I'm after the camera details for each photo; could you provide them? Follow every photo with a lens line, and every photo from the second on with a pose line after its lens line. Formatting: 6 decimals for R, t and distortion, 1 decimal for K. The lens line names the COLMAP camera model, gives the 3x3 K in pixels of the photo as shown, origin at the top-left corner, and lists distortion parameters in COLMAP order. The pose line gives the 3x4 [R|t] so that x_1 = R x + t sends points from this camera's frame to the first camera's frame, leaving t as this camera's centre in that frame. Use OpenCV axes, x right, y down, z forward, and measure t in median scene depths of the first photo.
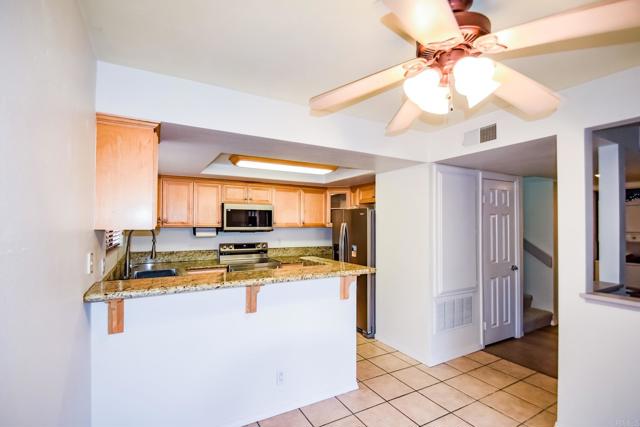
lens RADIAL K [[289.7, 0, 308.8], [0, 289.7, 219.1], [0, 0, 1]] dist [0.002648, -0.003902]
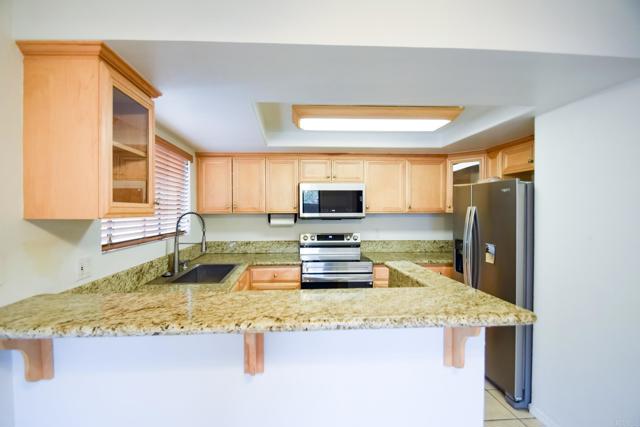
lens RADIAL K [[289.7, 0, 309.7], [0, 289.7, 215.8], [0, 0, 1]] dist [0.002648, -0.003902]
pose [[0.910057, 0.001955, -0.414478, 0.060715], [0.014336, 0.999242, 0.036191, 0.005891], [0.414235, -0.038878, 0.909339, 0.281407]]
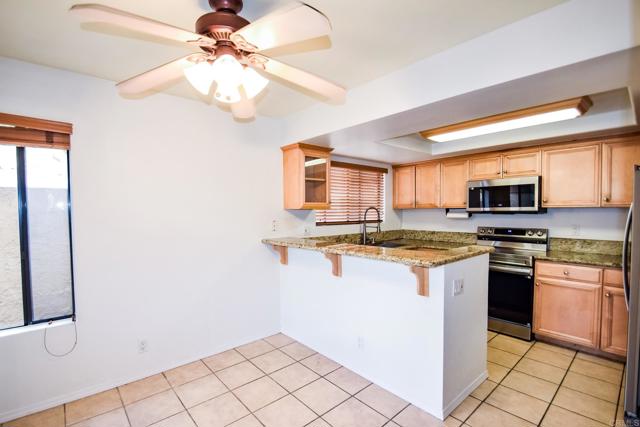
lens RADIAL K [[302.5, 0, 323.5], [0, 302.5, 223.7], [0, 0, 1]] dist [-0.032590, -0.003339]
pose [[0.228621, 0.035662, -0.972862, 0.512018], [0.028672, 0.998649, 0.043346, 0.022675], [0.973093, -0.037804, 0.227290, 0.336258]]
